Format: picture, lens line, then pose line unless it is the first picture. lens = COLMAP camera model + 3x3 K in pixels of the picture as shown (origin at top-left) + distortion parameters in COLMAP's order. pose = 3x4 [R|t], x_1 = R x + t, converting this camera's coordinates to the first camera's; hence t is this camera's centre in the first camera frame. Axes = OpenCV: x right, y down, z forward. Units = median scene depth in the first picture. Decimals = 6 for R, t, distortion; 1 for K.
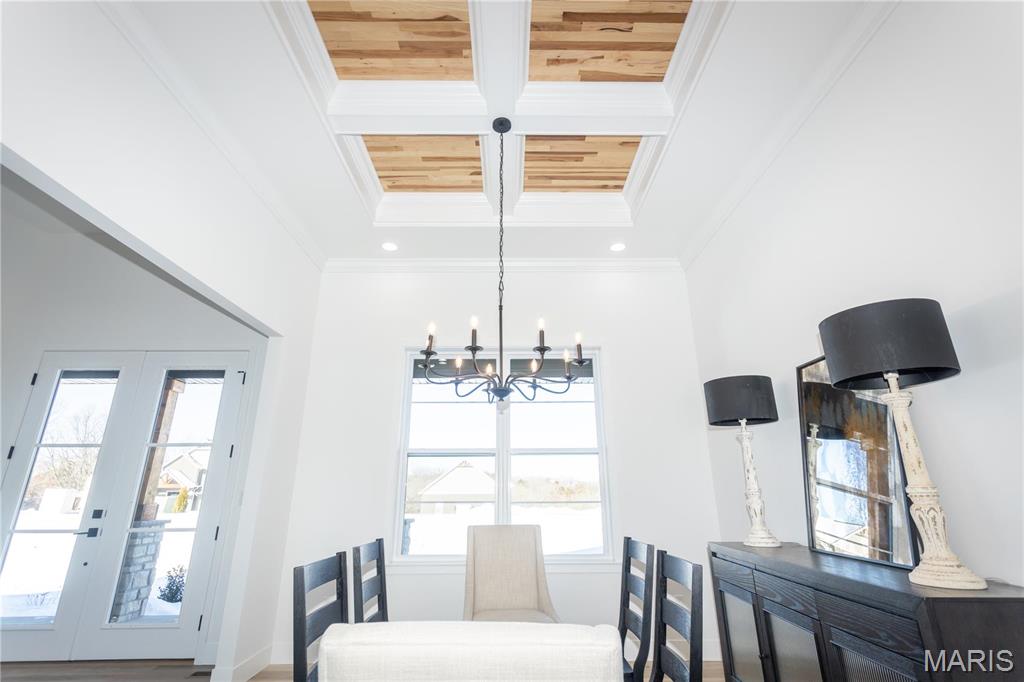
lens RADIAL K [[472.8, 0, 509.2], [0, 472.8, 330.3], [0, 0, 1]] dist [0.022200, 0.001154]
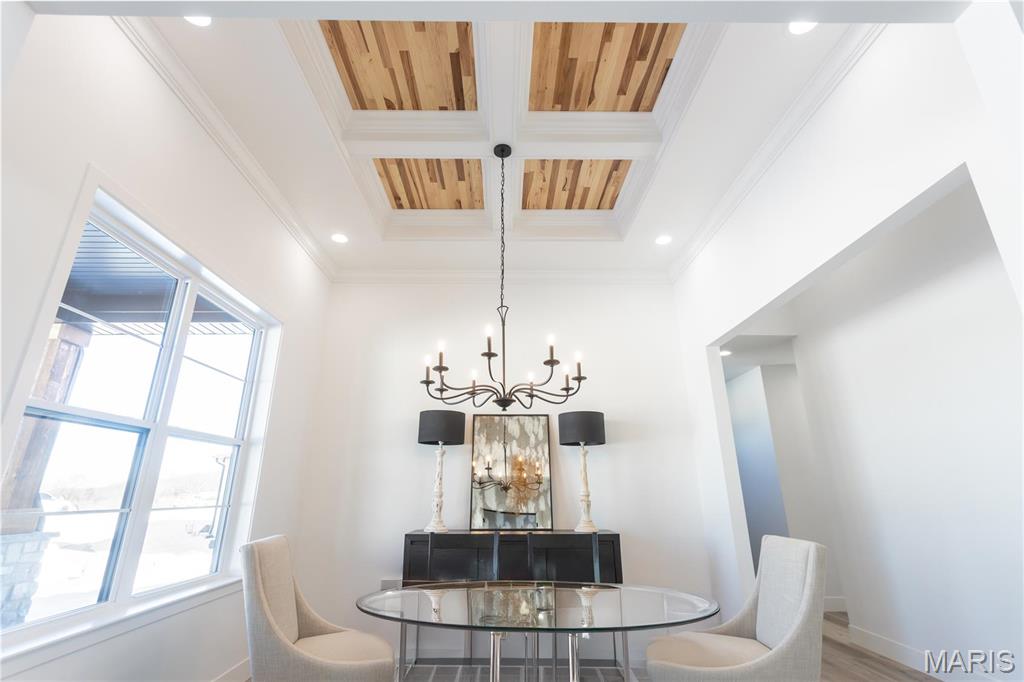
lens RADIAL K [[472.8, 0, 509.2], [0, 472.8, 330.3], [0, 0, 1]] dist [0.022200, 0.001154]
pose [[-0.005718, 0.319072, 0.947713, -0.988686], [-0.315552, 0.898730, -0.304485, 0.284252], [-0.948891, -0.300794, 0.095545, 0.827128]]
